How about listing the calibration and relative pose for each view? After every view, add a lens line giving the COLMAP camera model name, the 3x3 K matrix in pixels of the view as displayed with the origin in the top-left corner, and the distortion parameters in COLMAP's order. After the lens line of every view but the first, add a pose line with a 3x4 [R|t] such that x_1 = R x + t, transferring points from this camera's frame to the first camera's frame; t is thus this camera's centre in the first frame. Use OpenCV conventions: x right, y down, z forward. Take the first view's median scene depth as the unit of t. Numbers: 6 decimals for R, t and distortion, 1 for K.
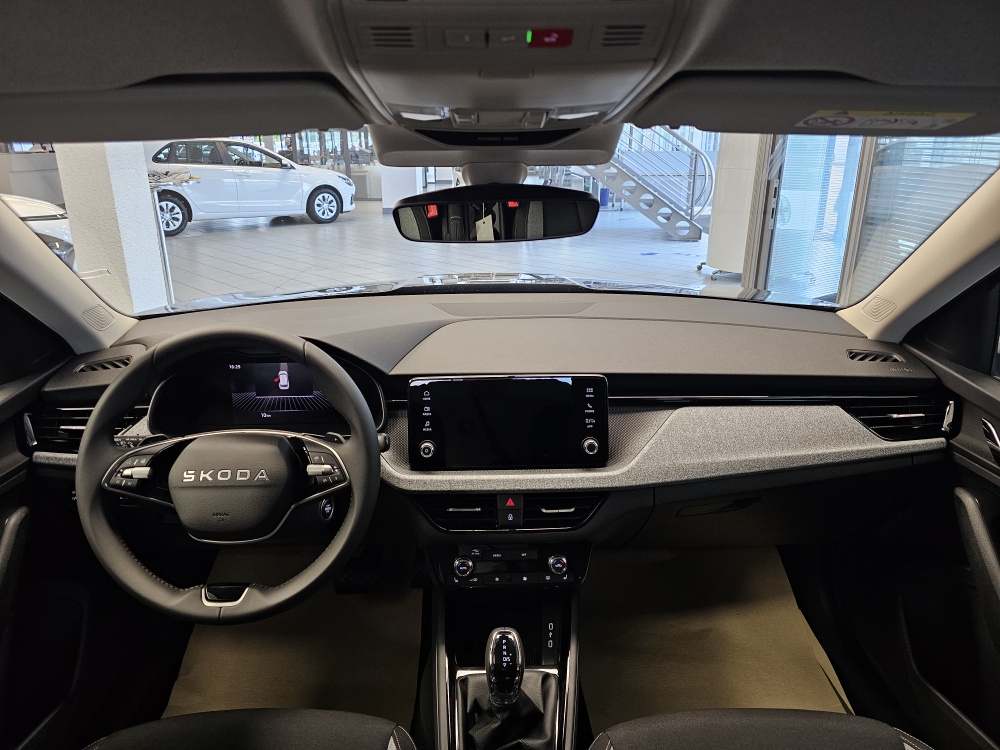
lens RADIAL K [[688.6, 0, 504.7], [0, 688.6, 359.3], [0, 0, 1]] dist [0.044696, -0.052233]
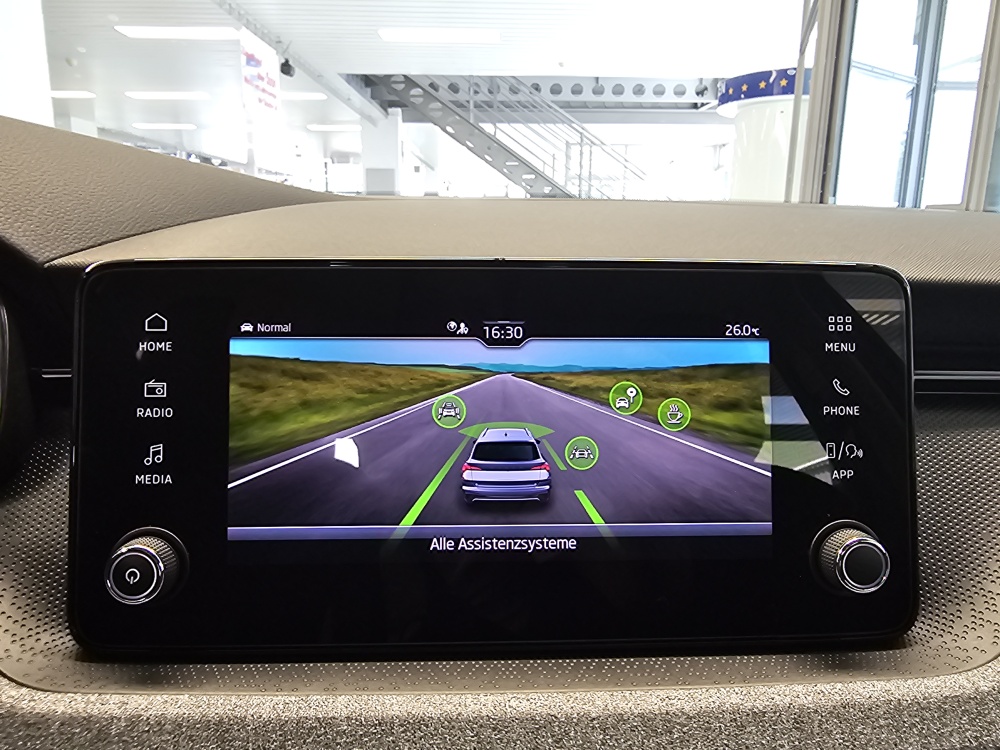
lens RADIAL K [[690.7, 0, 505.9], [0, 690.7, 365.5], [0, 0, 1]] dist [0.011227, -0.008838]
pose [[0.999773, 0.013421, 0.016556, 0.001400], [-0.011532, 0.993936, -0.109354, 0.089775], [-0.017923, 0.109138, 0.993865, 0.778692]]
